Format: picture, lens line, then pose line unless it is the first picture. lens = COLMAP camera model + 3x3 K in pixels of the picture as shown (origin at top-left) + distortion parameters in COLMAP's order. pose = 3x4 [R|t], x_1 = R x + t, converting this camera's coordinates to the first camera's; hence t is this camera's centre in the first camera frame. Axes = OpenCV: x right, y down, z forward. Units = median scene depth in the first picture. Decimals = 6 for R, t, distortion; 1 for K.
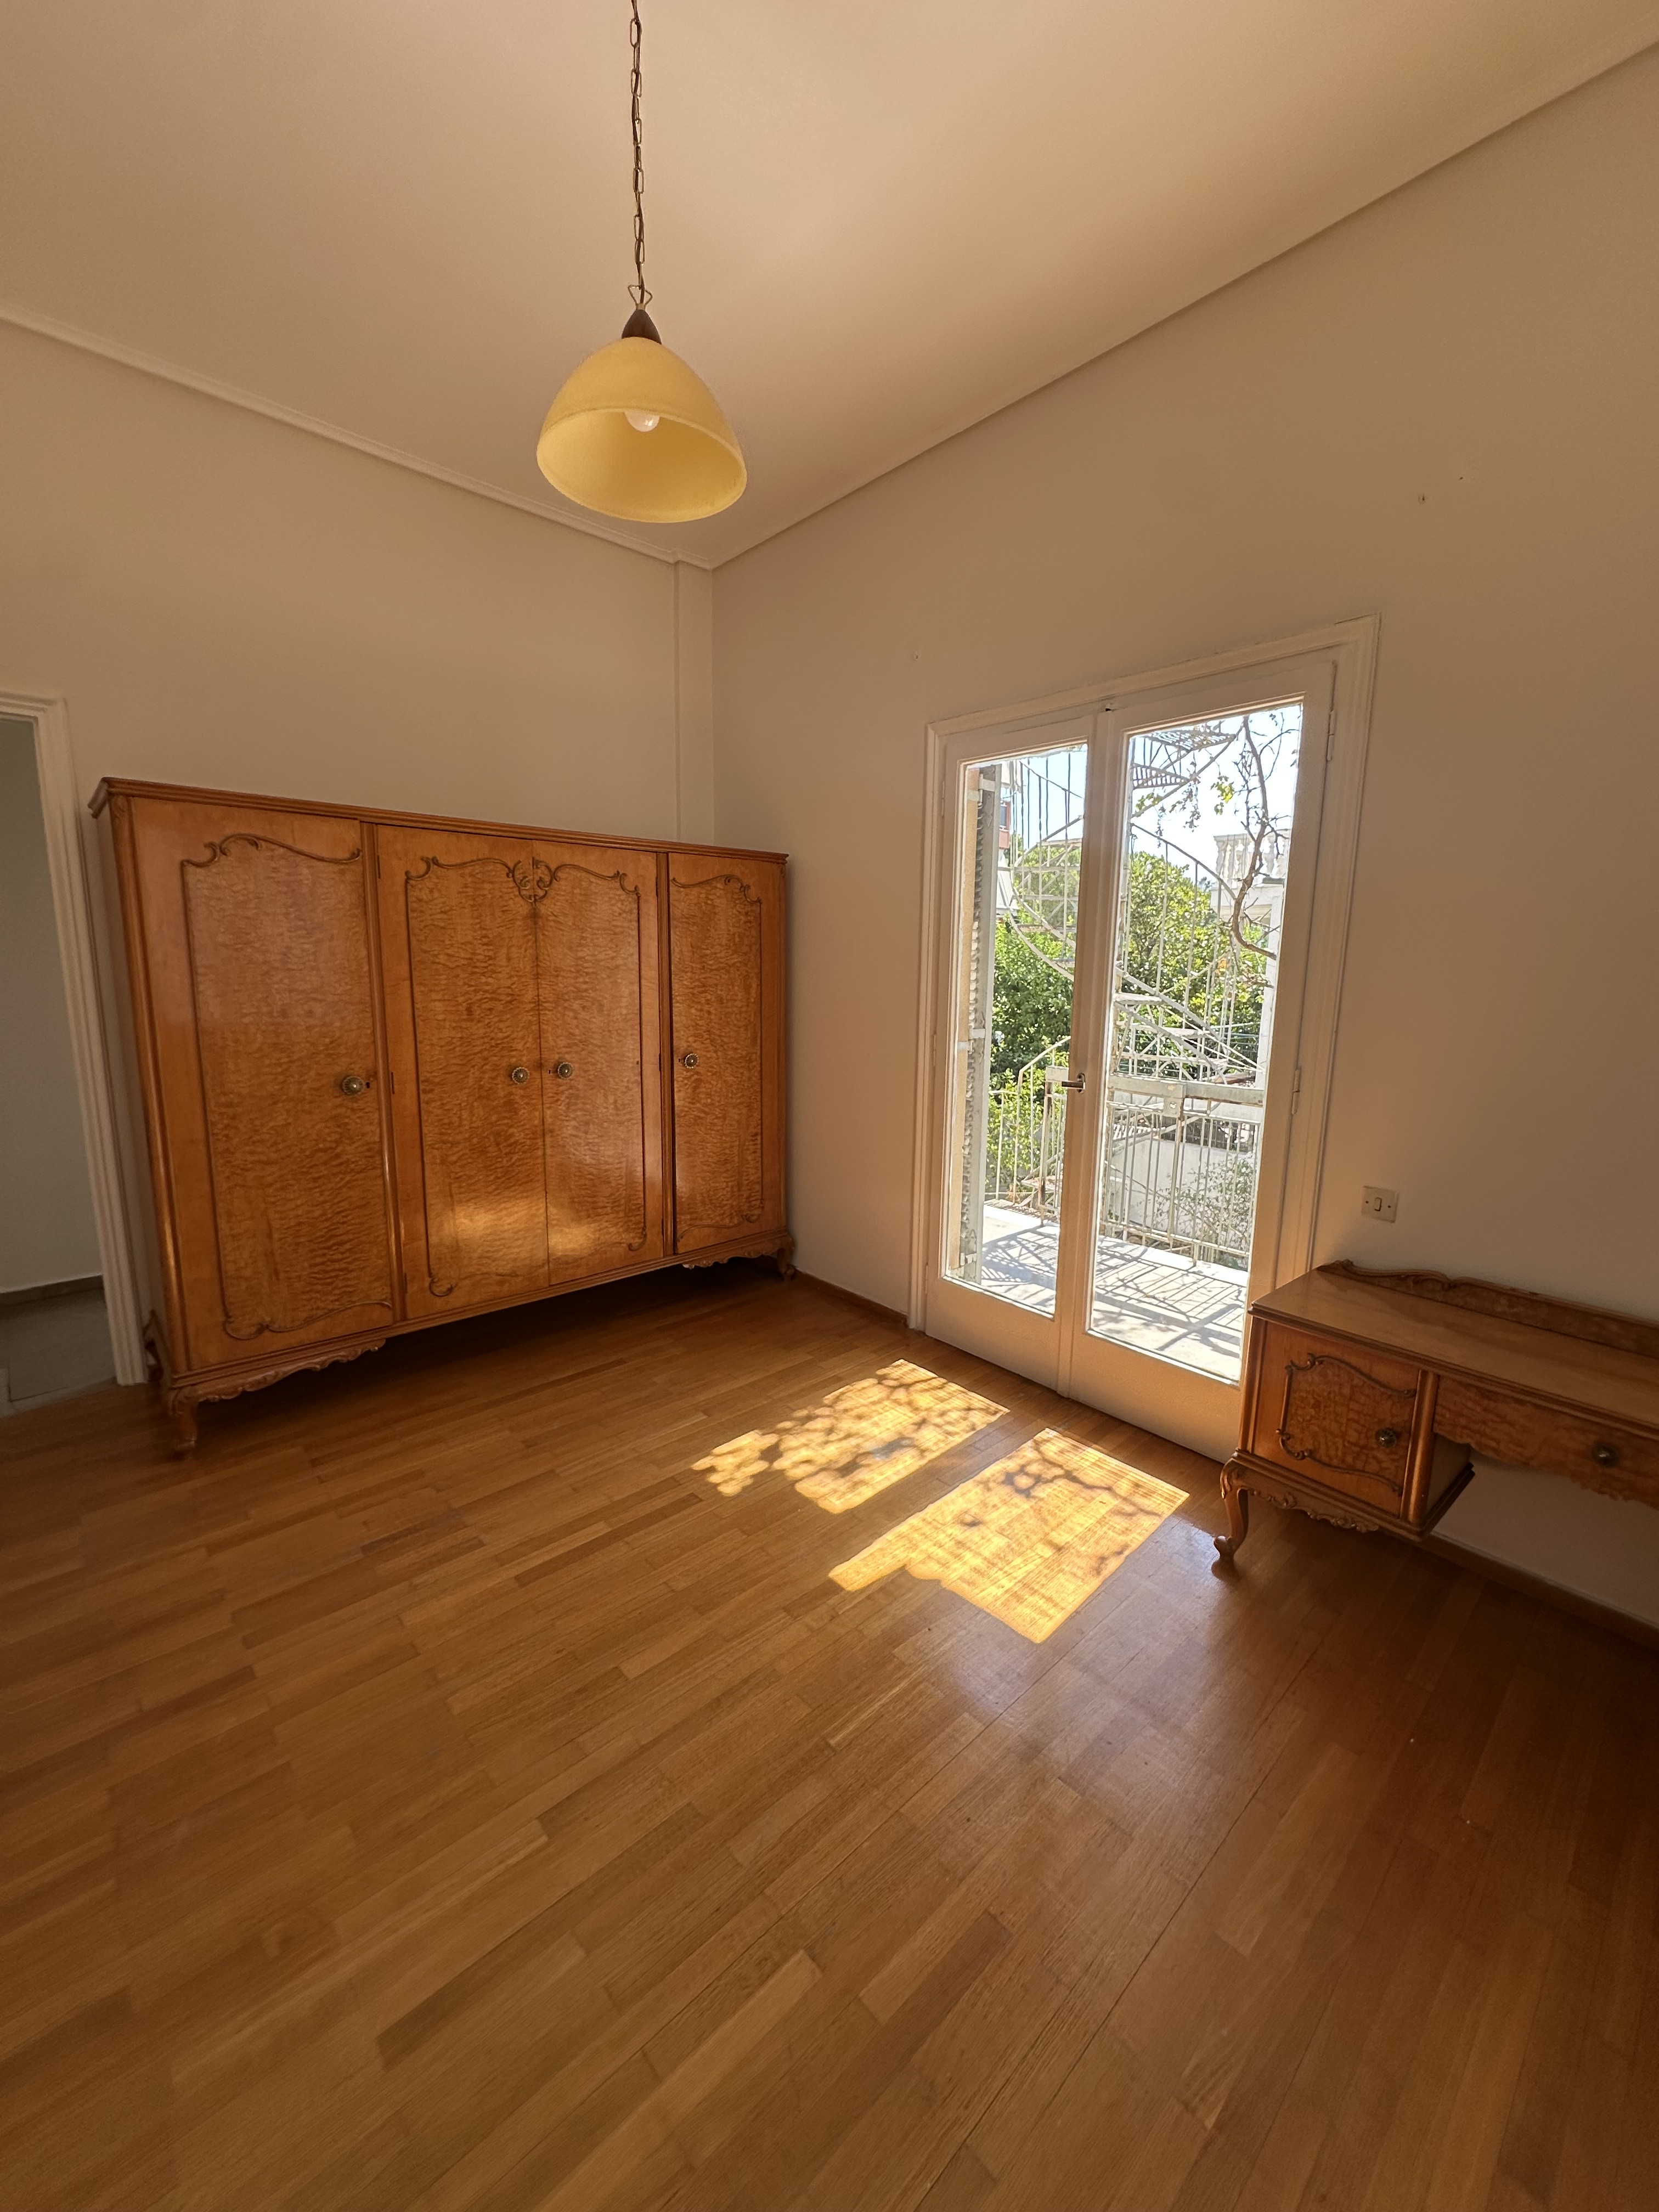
lens RADIAL K [[883.3, 0, 835.3], [0, 883.3, 1106.1], [0, 0, 1]] dist [-0.004572, 0.000444]
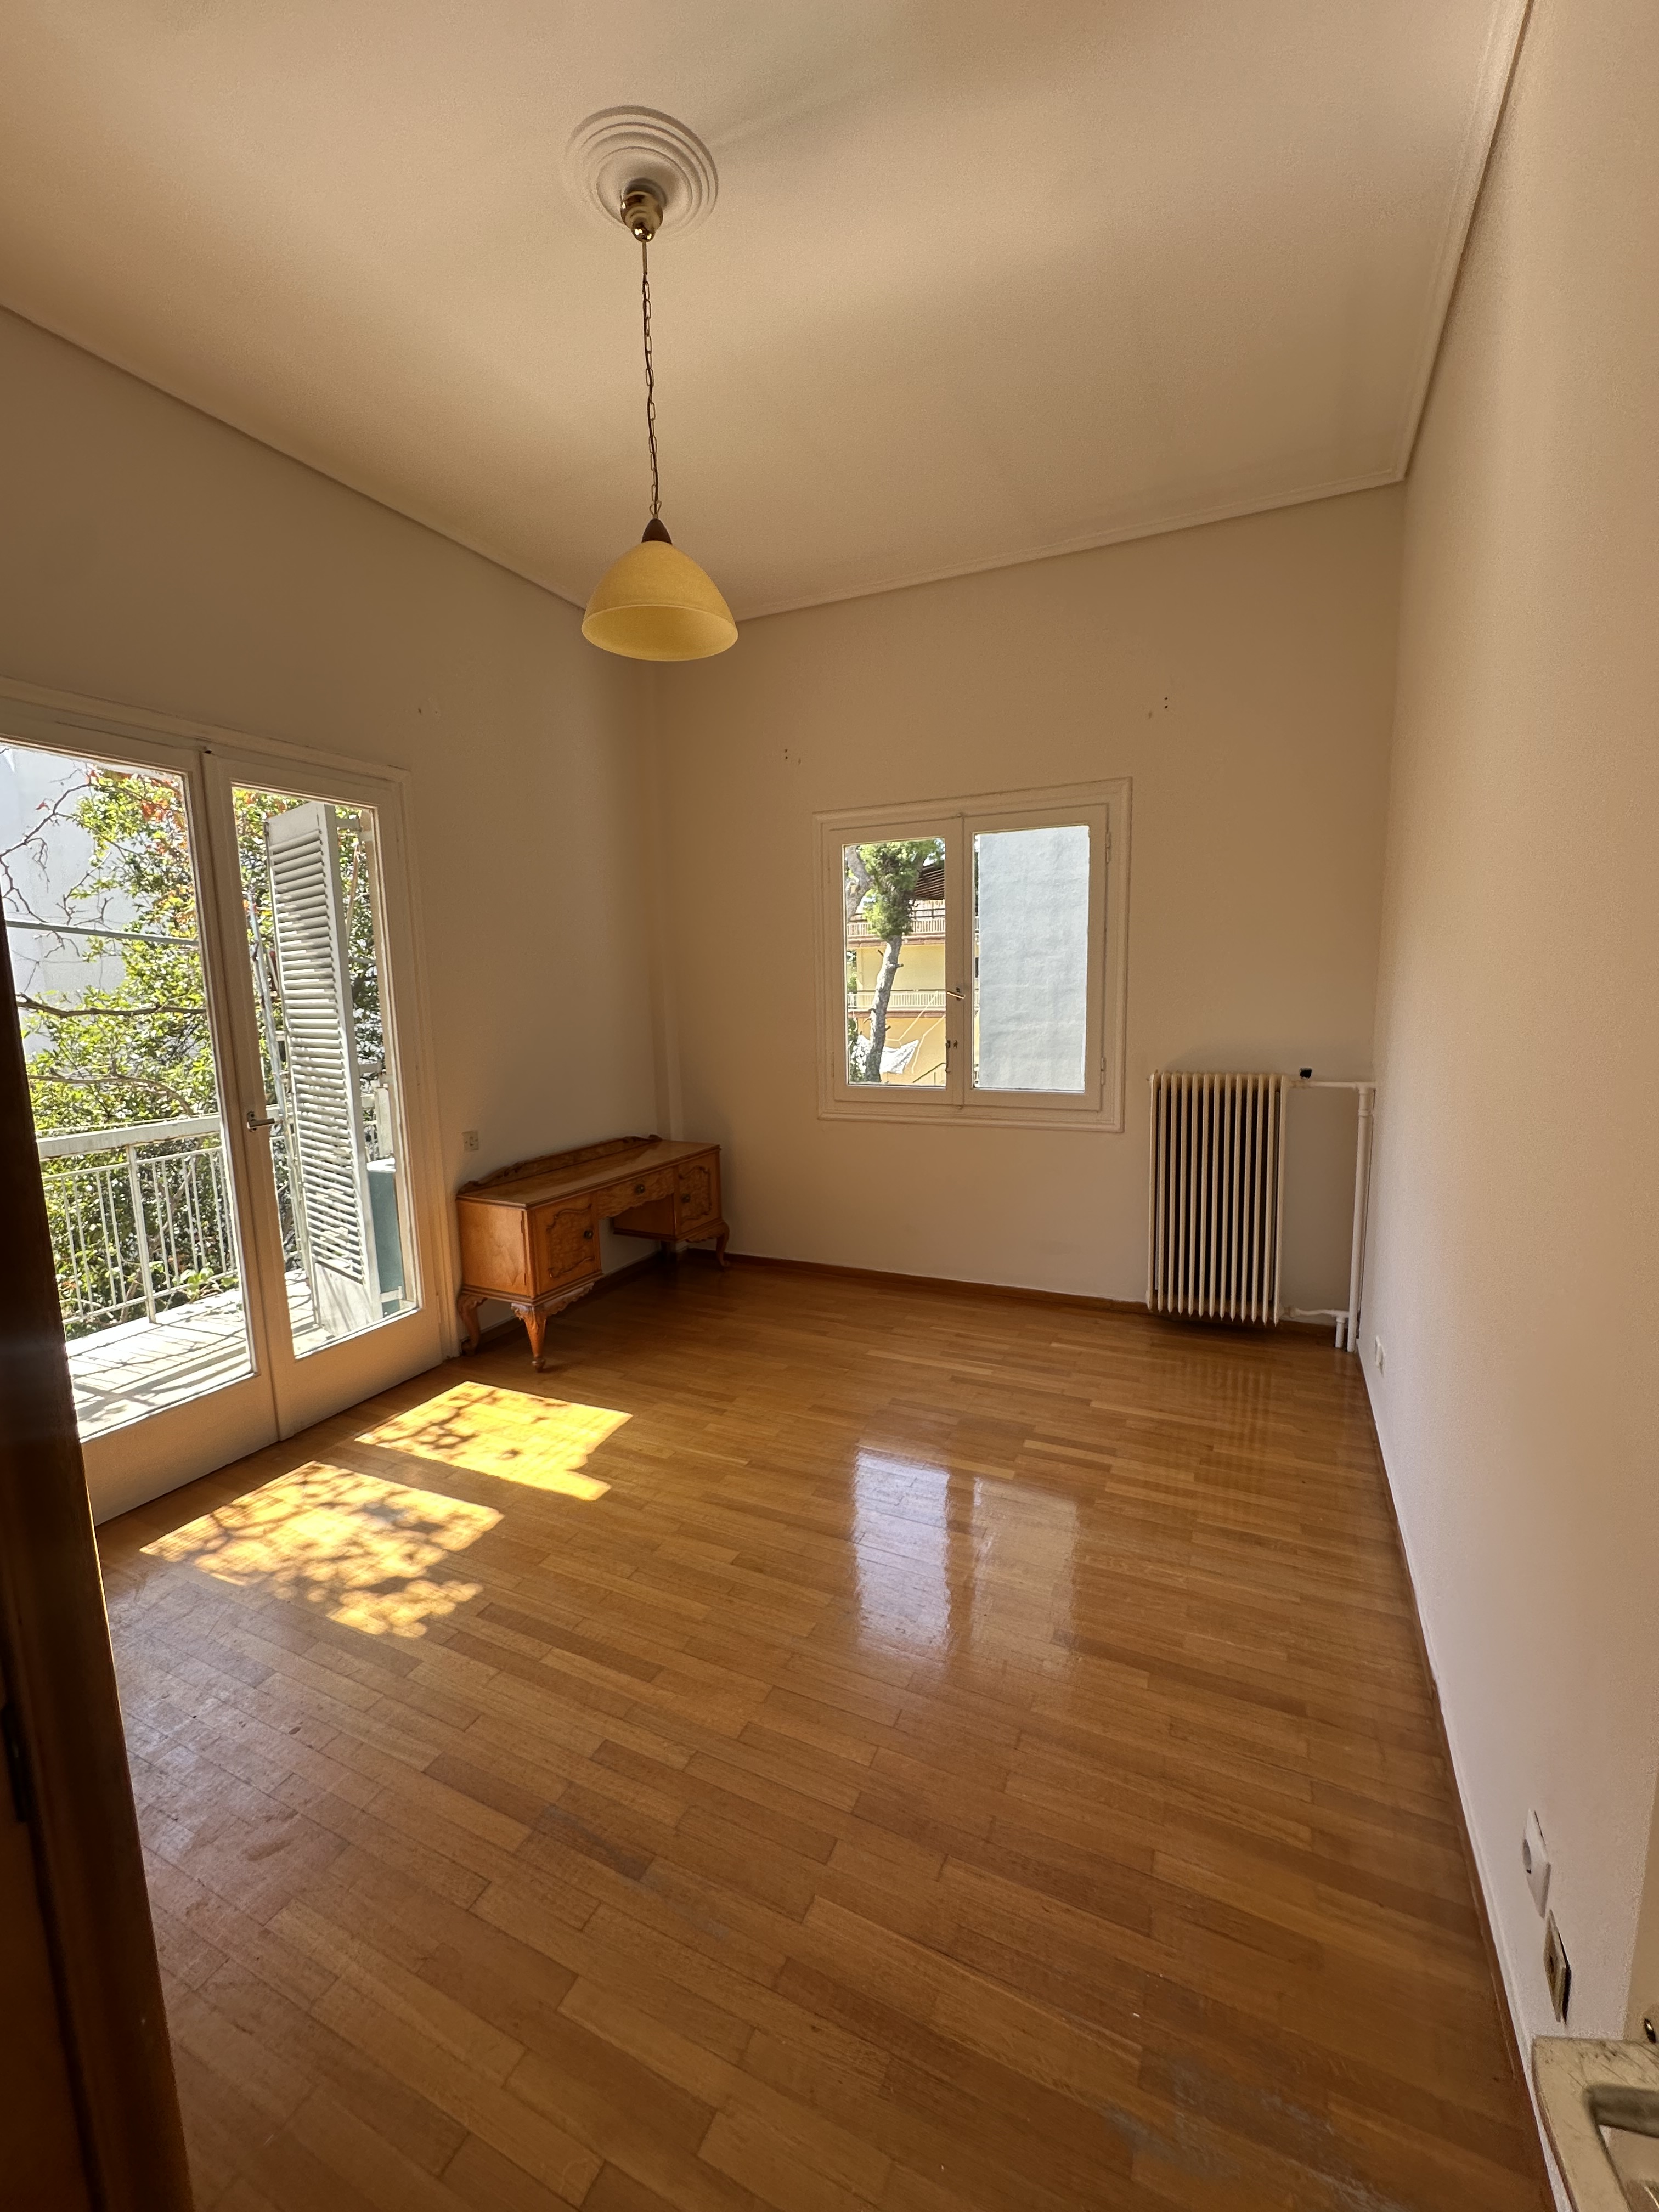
lens RADIAL K [[883.3, 0, 838.7], [0, 883.3, 1099.2], [0, 0, 1]] dist [-0.004572, 0.000444]
pose [[-0.386621, -0.125431, 0.913669, -0.958857], [0.167061, 0.964792, 0.203142, -0.154740], [-0.906981, 0.231178, -0.352054, 0.809253]]
